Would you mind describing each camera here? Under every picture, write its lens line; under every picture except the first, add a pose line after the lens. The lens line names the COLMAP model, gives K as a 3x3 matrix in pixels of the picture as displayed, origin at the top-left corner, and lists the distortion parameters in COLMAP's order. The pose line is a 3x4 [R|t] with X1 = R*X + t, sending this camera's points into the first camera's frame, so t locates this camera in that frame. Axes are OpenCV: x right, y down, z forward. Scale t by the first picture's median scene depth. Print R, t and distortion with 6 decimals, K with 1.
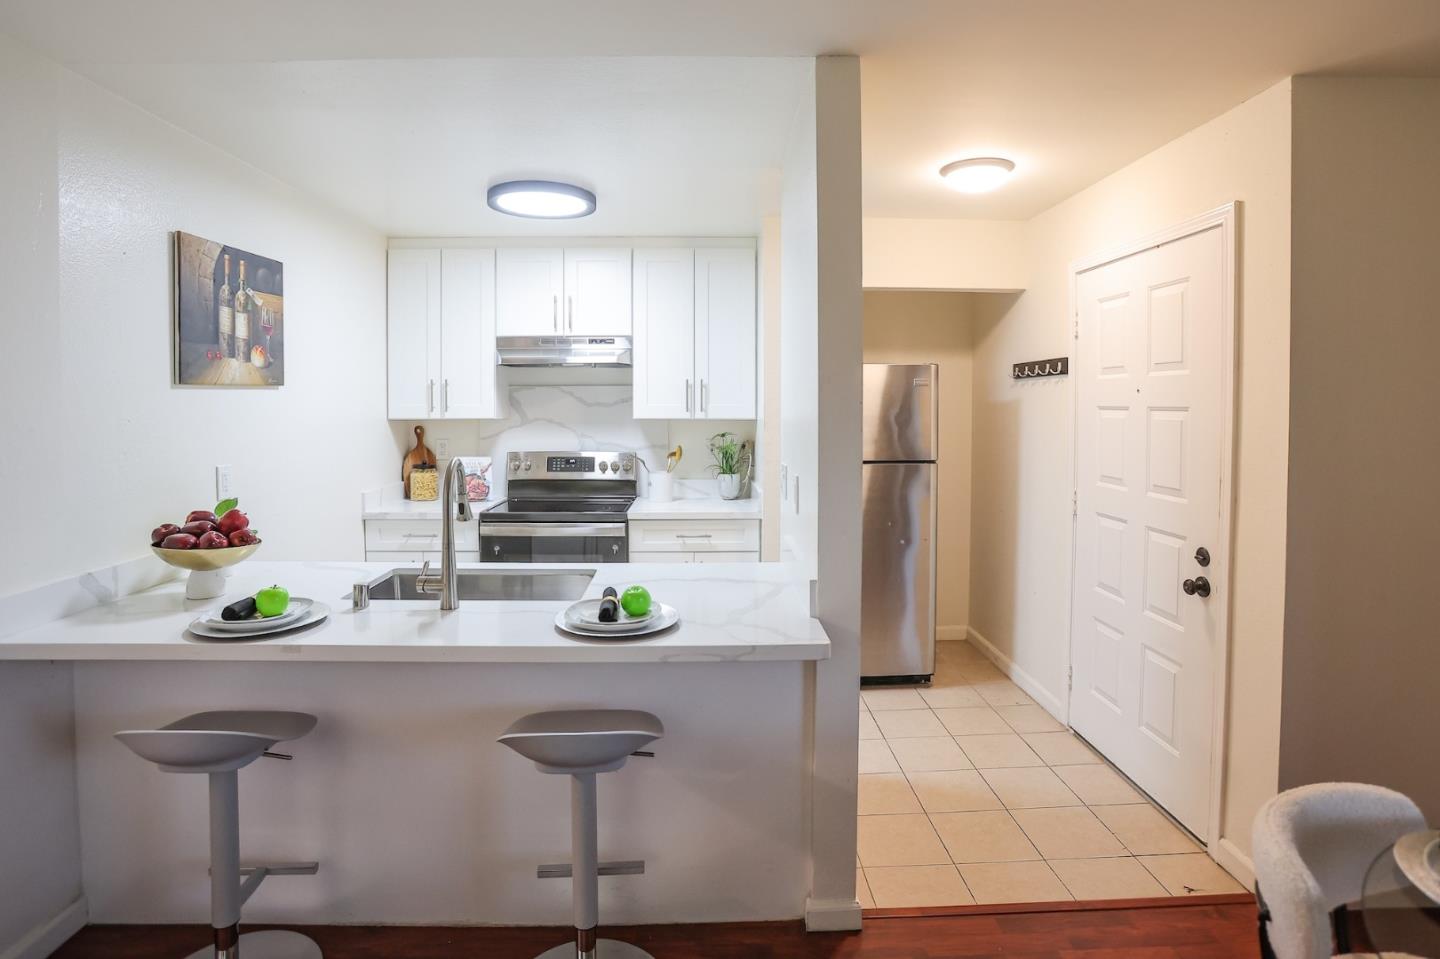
lens RADIAL K [[720.6, 0, 716.3], [0, 720.6, 425.5], [0, 0, 1]] dist [-0.082643, 0.039410]
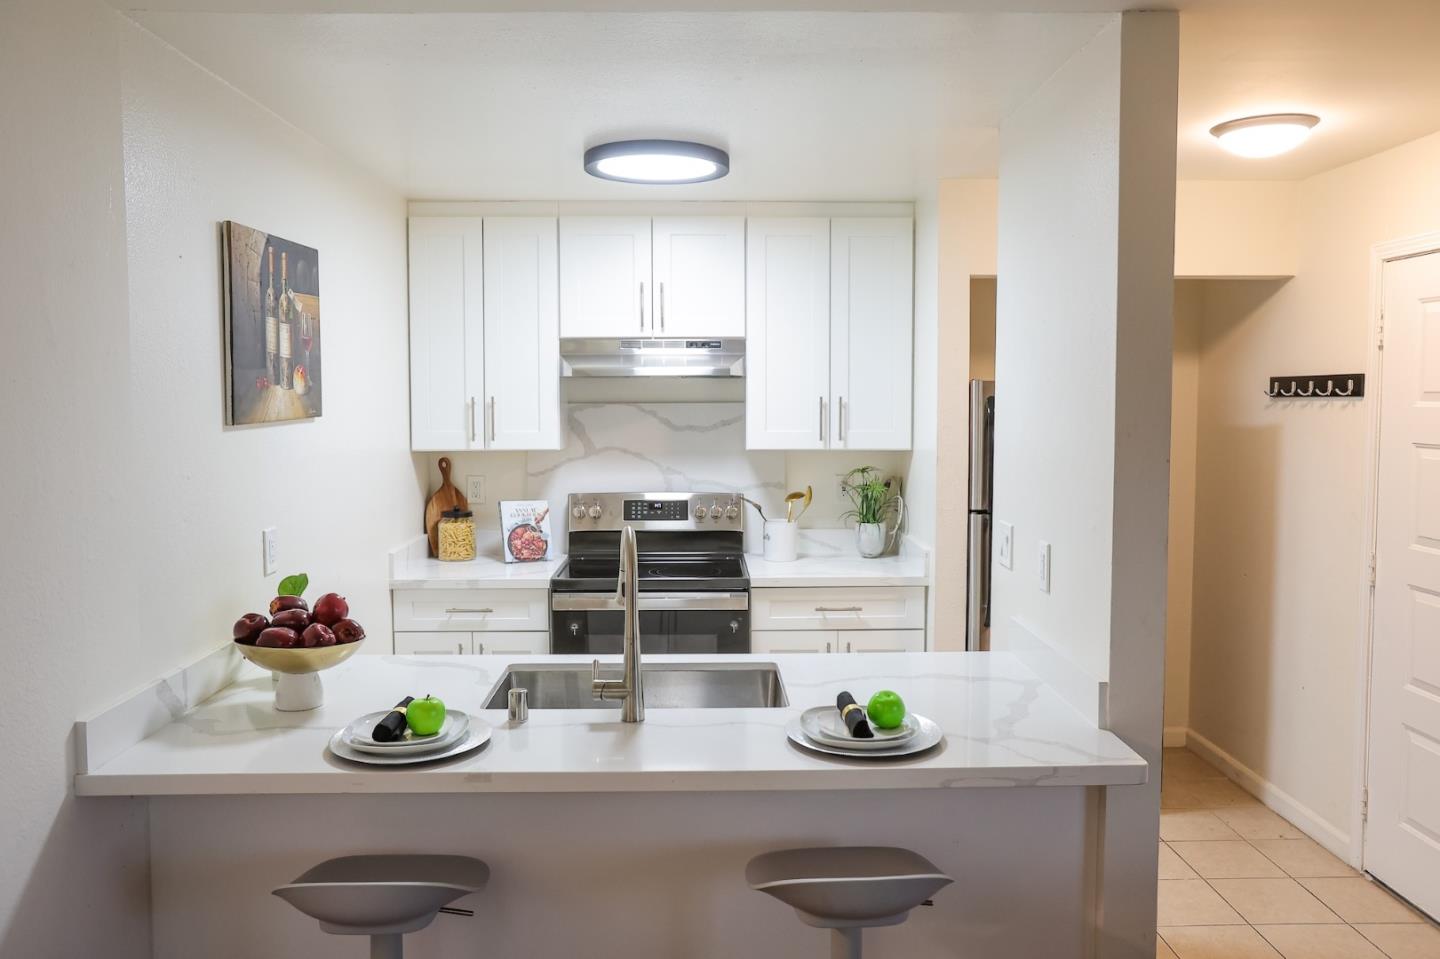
lens RADIAL K [[1039.6, 0, 723.6], [0, 1039.6, 462.7], [0, 0, 1]] dist [-0.054282, 0.076882]
pose [[0.999989, -0.000850, -0.004688, -0.174855], [0.001009, 0.999422, 0.033982, -0.042217], [0.004657, -0.033987, 0.999411, -0.086749]]
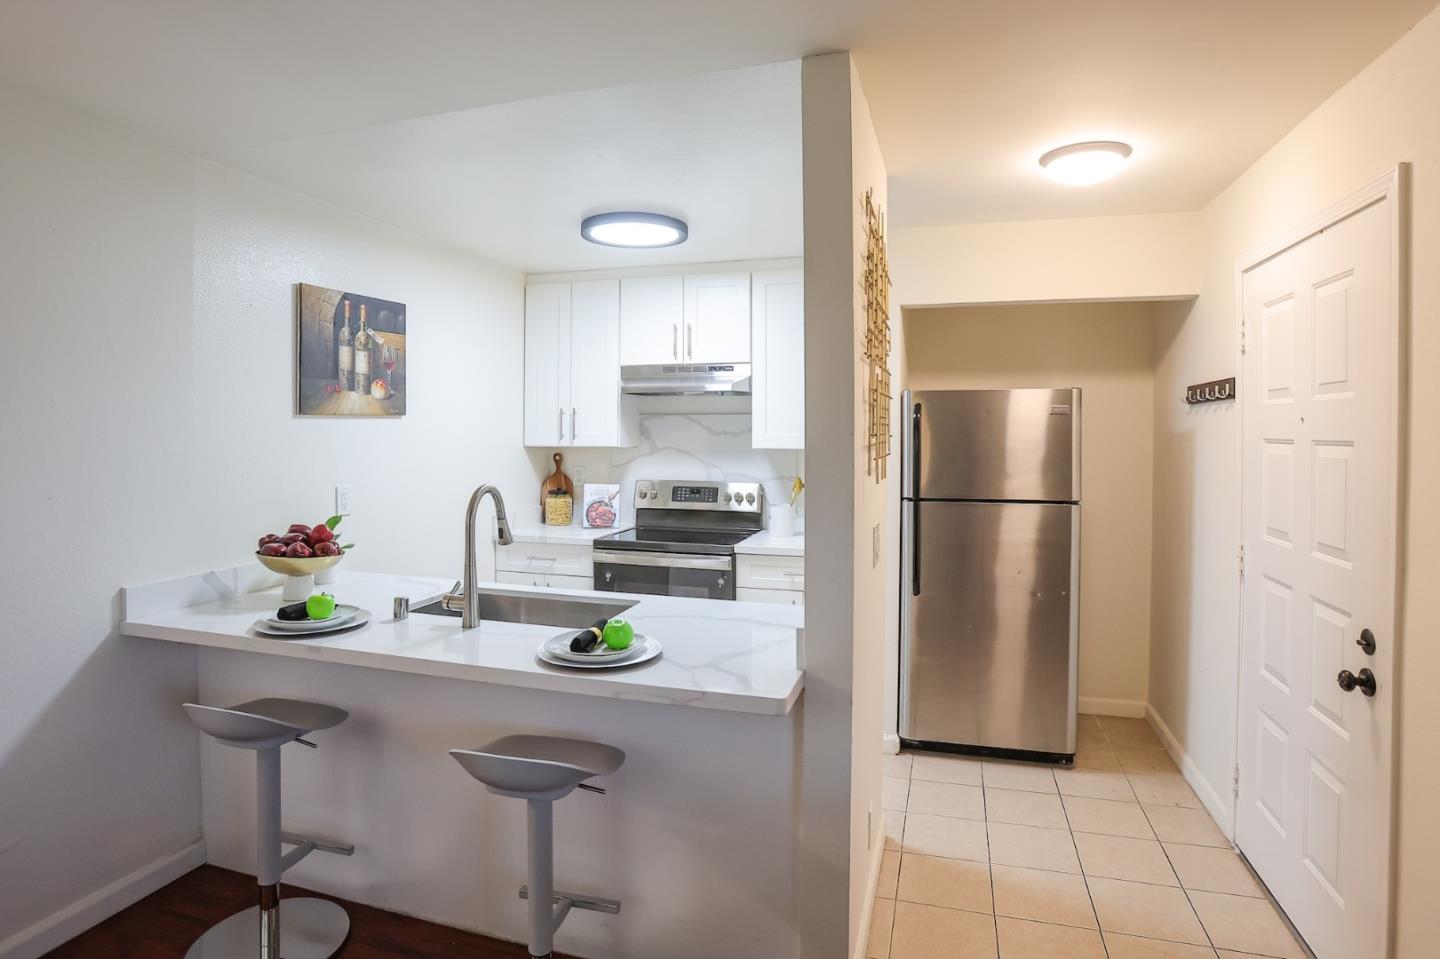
lens RADIAL K [[759.2, 0, 721.2], [0, 759.2, 440.4], [0, 0, 1]] dist [-0.082918, 0.037860]
pose [[0.950842, 0.007255, -0.309590, 0.208467], [-0.013071, 0.999775, -0.016715, -0.003744], [0.309399, 0.019940, 0.950723, 0.031888]]
